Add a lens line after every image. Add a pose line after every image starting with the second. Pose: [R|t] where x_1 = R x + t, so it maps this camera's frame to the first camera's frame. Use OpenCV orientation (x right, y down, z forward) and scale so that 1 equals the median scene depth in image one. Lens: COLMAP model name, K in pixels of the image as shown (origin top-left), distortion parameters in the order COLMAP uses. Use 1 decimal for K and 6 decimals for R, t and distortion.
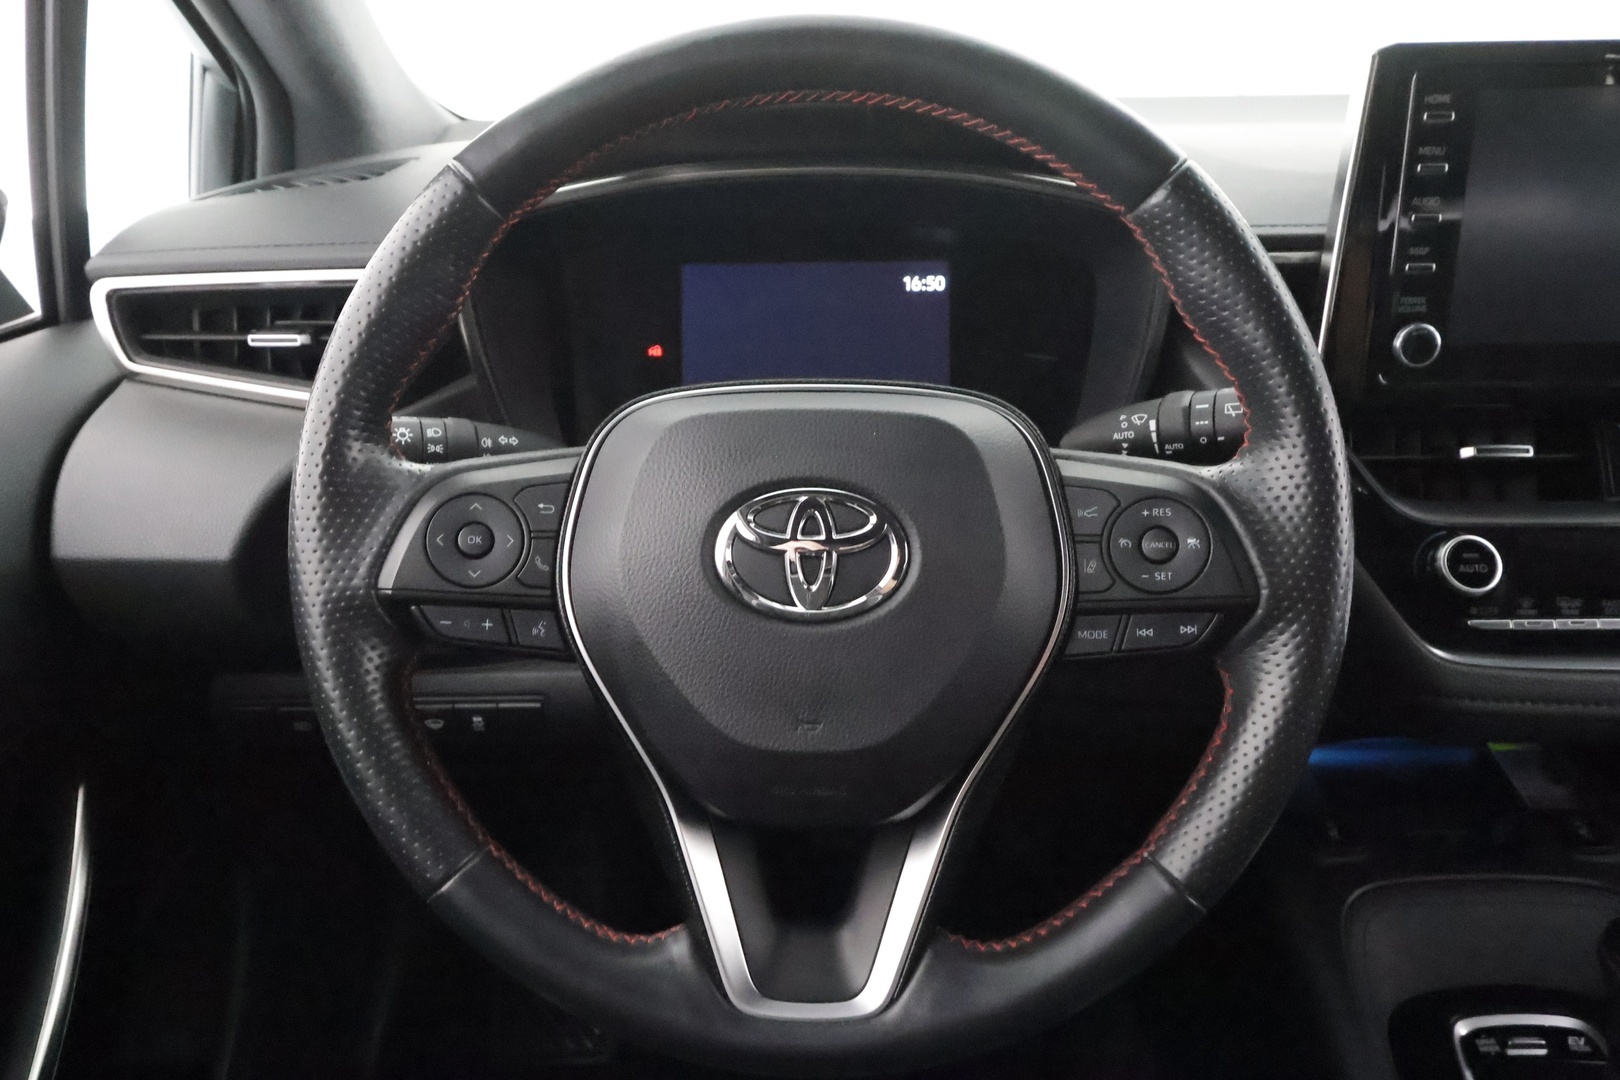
lens RADIAL K [[1229.8, 0, 809.1], [0, 1229.8, 539.7], [0, 0, 1]] dist [0.001902, 0.002790]
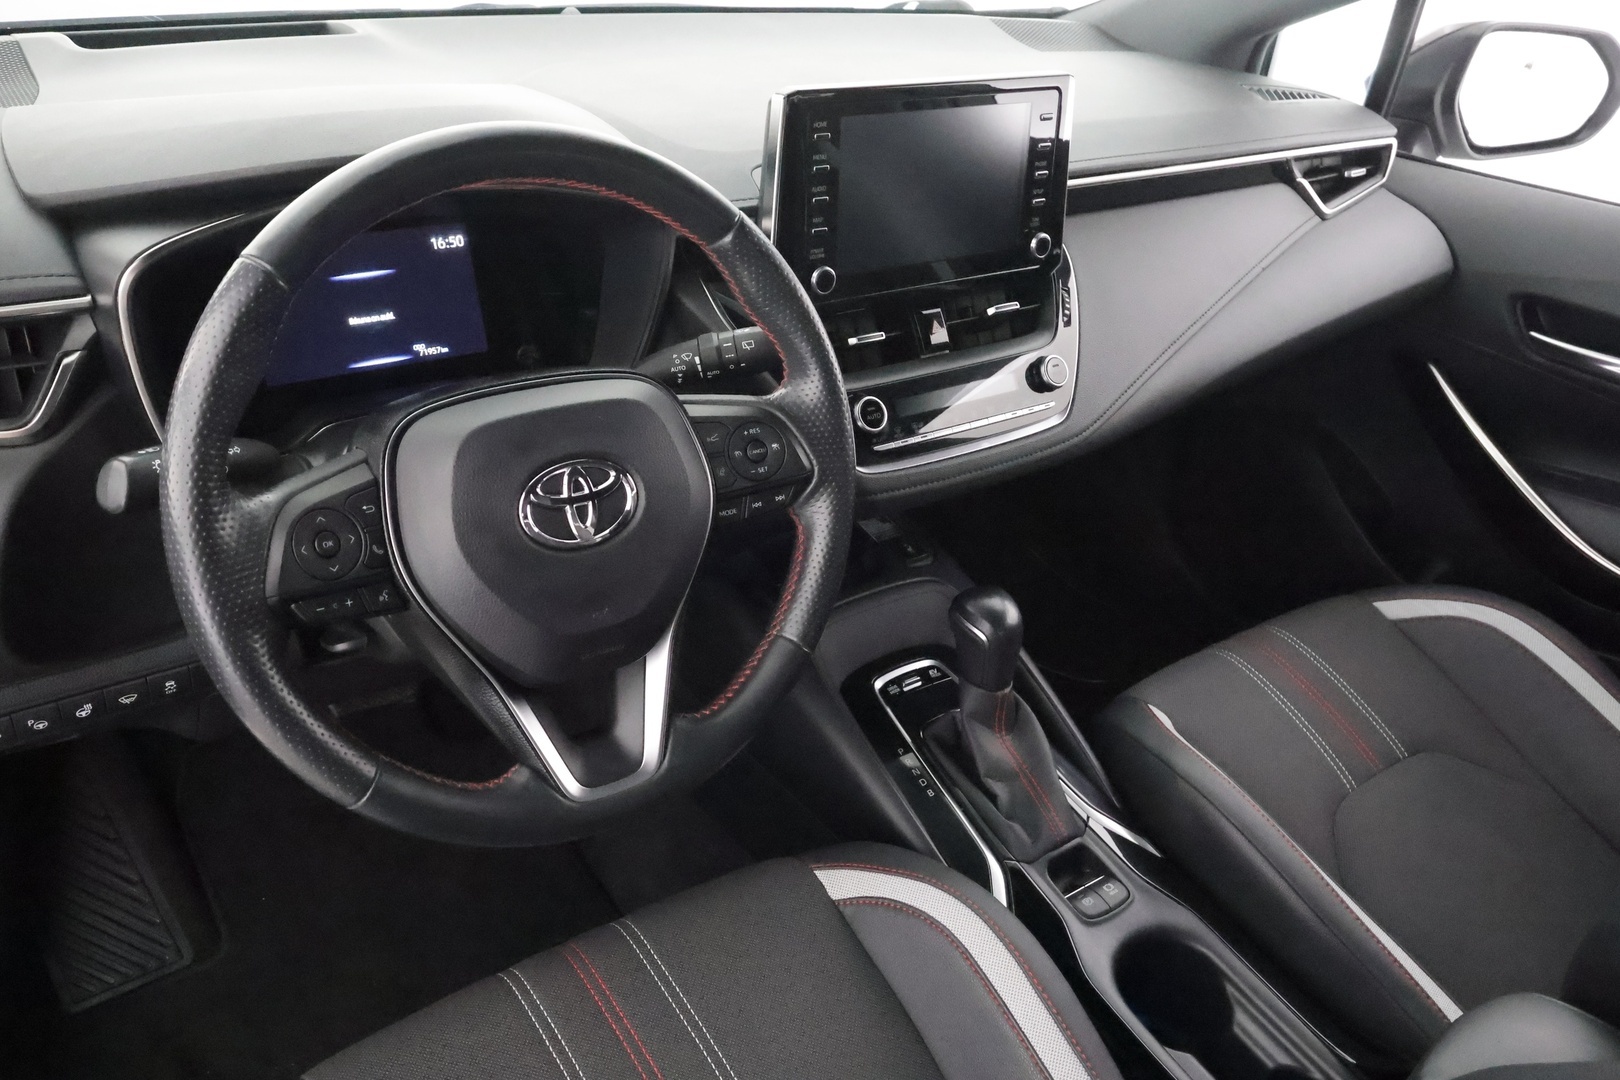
lens RADIAL K [[1279.0, 0, 815.1], [0, 1279.0, 536.0], [0, 0, 1]] dist [-0.003972, -0.000579]
pose [[0.799151, -0.228421, 0.556041, -0.527151], [0.130039, 0.968780, 0.211080, -0.198344], [-0.586896, -0.096378, 0.803905, -0.359103]]
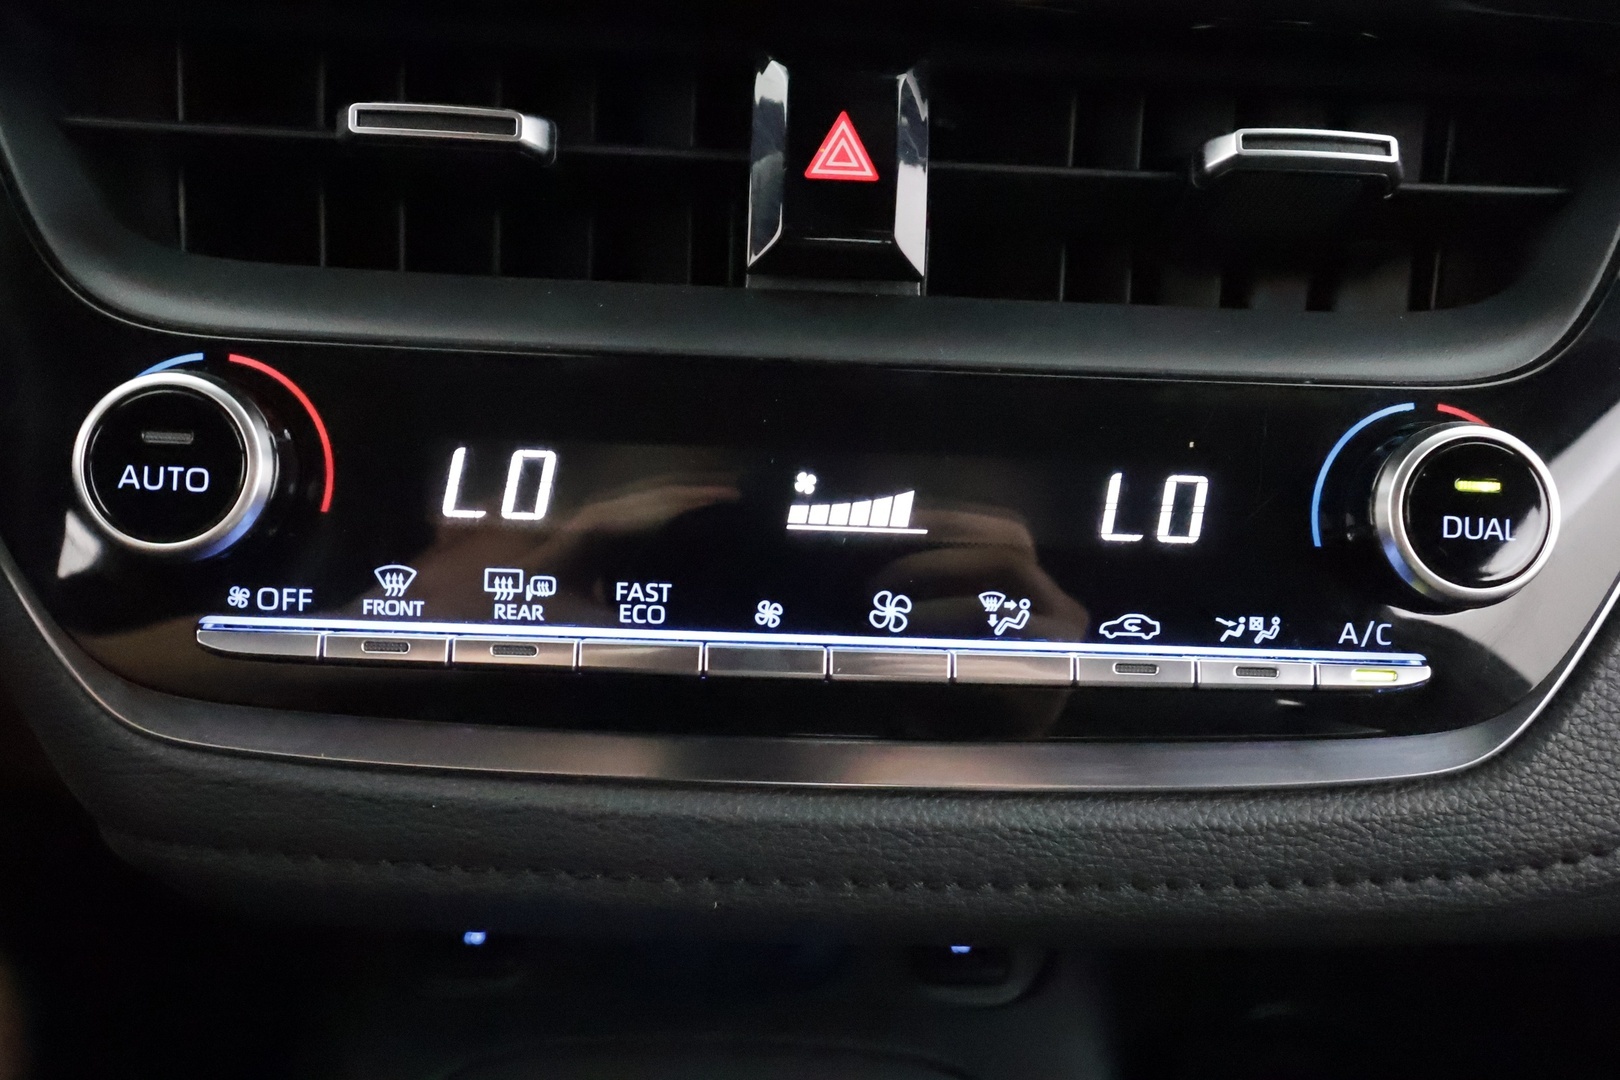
lens RADIAL K [[1279.0, 0, 809.7], [0, 1279.0, 536.4], [0, 0, 1]] dist [-0.003972, -0.000579]
pose [[0.996106, 0.039940, 0.078601, 0.692523], [-0.054100, 0.980828, 0.187217, -0.033383], [-0.069617, -0.190740, 0.979169, 0.674078]]
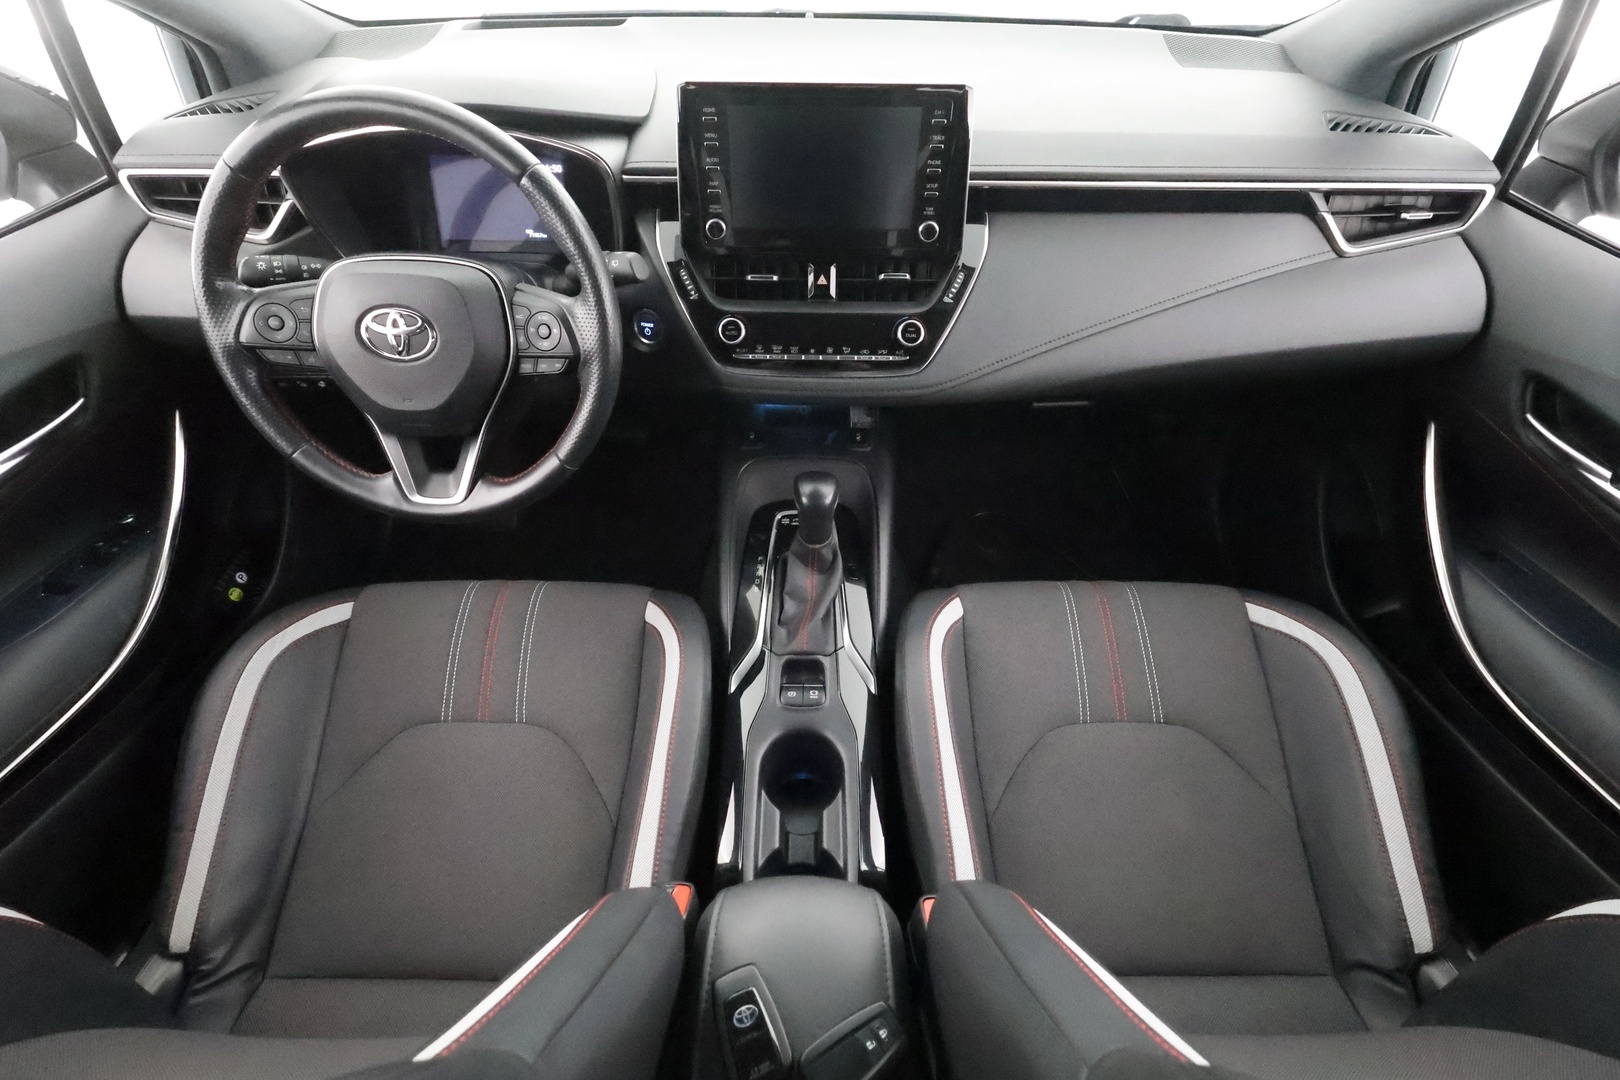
lens RADIAL K [[759.5, 0, 812.0], [0, 759.5, 544.1], [0, 0, 1]] dist [-0.001477, 0.000993]
pose [[0.999579, 0.012092, 0.026361, 0.674286], [-0.021330, 0.922370, 0.385718, -0.175074], [-0.019651, -0.386118, 0.922240, -0.538153]]
